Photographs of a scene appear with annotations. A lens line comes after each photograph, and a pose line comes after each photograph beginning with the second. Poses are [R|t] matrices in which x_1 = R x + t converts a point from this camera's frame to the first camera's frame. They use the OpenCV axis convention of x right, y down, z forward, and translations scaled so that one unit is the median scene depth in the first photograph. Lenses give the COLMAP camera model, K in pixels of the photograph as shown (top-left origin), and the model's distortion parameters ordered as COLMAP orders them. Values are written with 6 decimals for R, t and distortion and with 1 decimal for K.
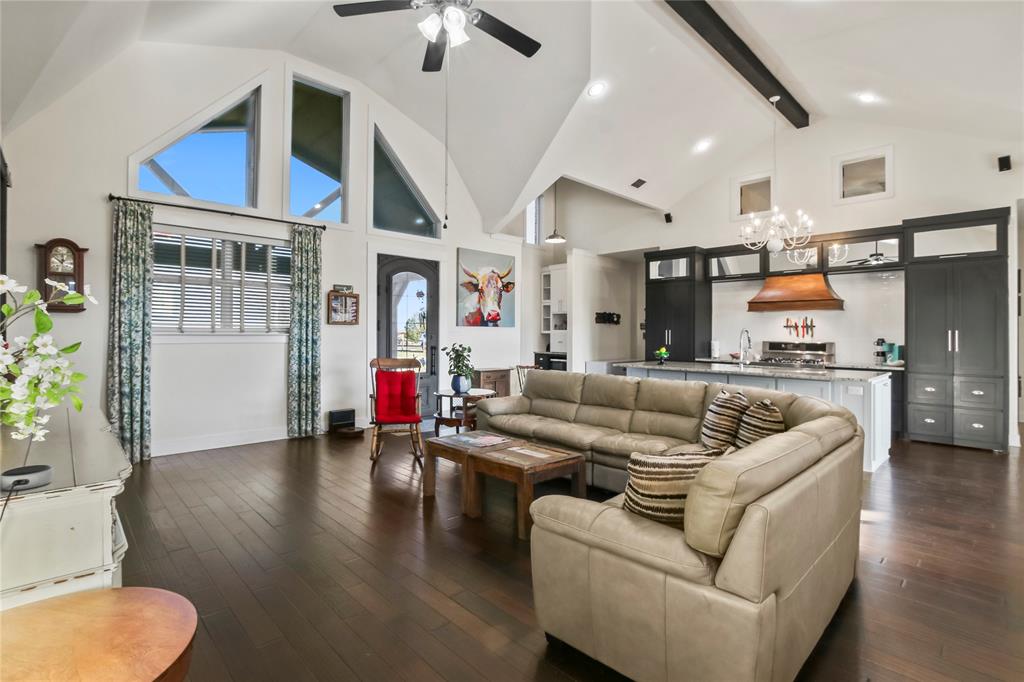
lens RADIAL K [[478.3, 0, 516.4], [0, 478.3, 328.8], [0, 0, 1]] dist [-0.023759, 0.002738]
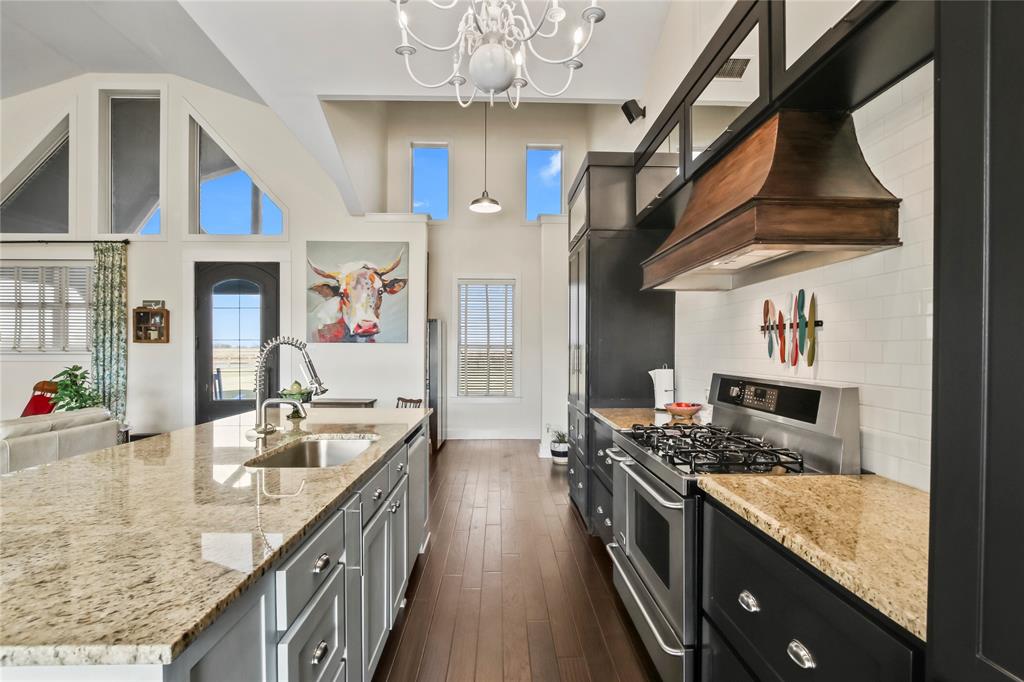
lens RADIAL K [[478.3, 0, 514.2], [0, 478.3, 351.3], [0, 0, 1]] dist [-0.023759, 0.002738]
pose [[0.743088, -0.003588, -0.669184, 0.677446], [0.010112, 0.999932, 0.005867, 0.007179], [0.669118, -0.011126, 0.743073, 0.688718]]
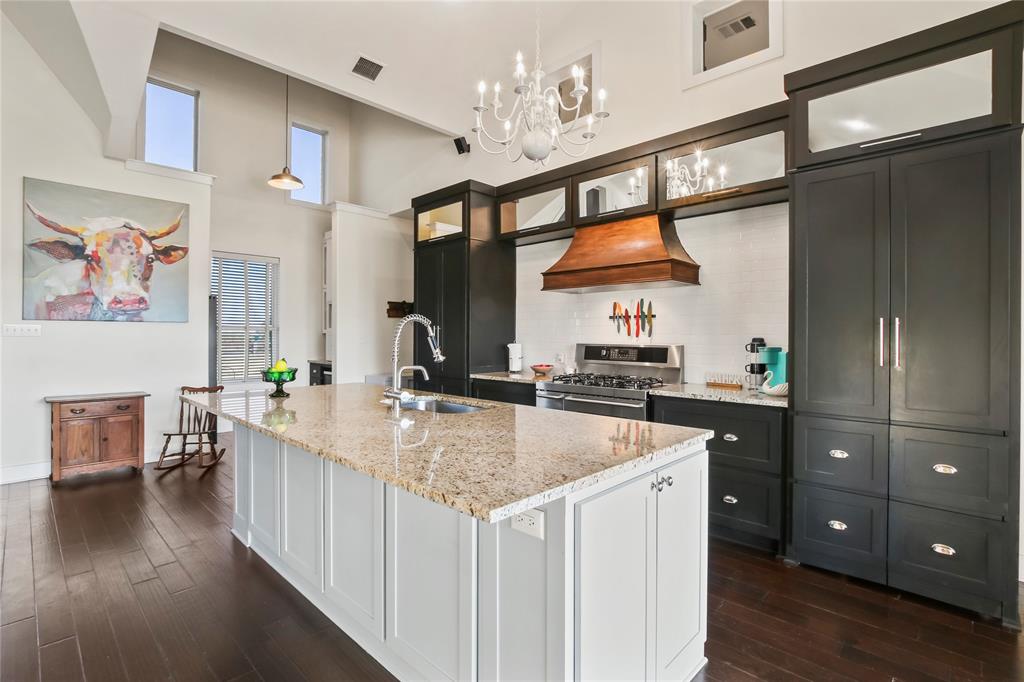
lens RADIAL K [[478.3, 0, 520.8], [0, 478.3, 337.9], [0, 0, 1]] dist [-0.023759, 0.002738]
pose [[0.999049, -0.006224, 0.043158, 0.451964], [0.005550, 0.999861, 0.015718, 0.010447], [-0.043250, -0.015464, 0.998945, 0.459580]]
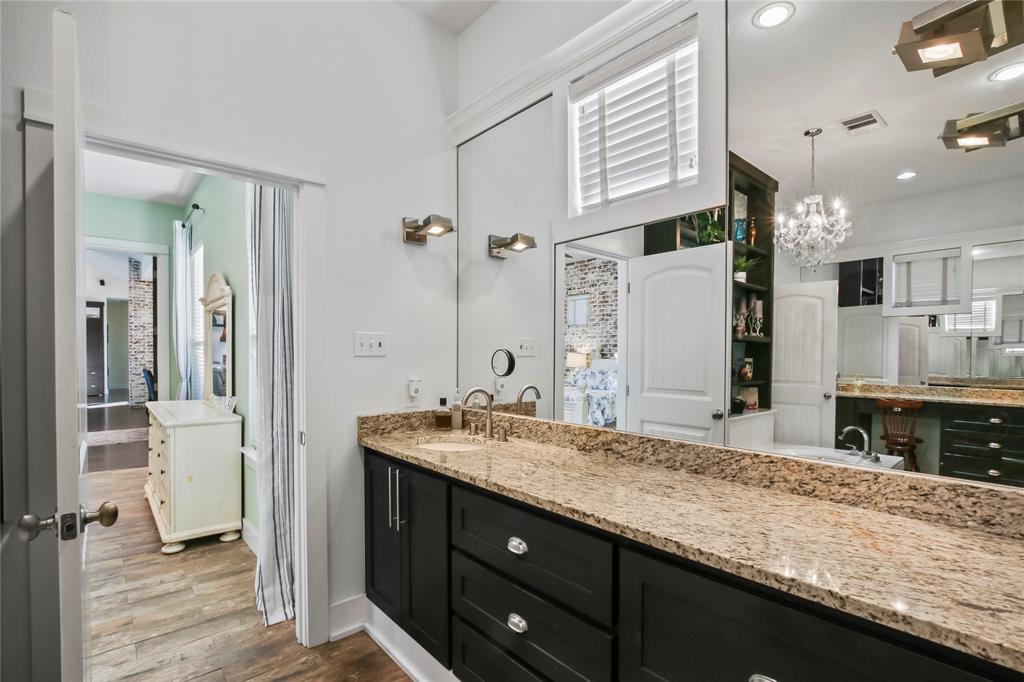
lens RADIAL K [[478.3, 0, 518.8], [0, 478.3, 358.8], [0, 0, 1]] dist [-0.023759, 0.002738]
pose [[0.031073, -0.025284, 0.999197, -1.156018], [-0.011444, 0.999605, 0.025650, -0.024088], [-0.999452, -0.012231, 0.030772, -1.077079]]
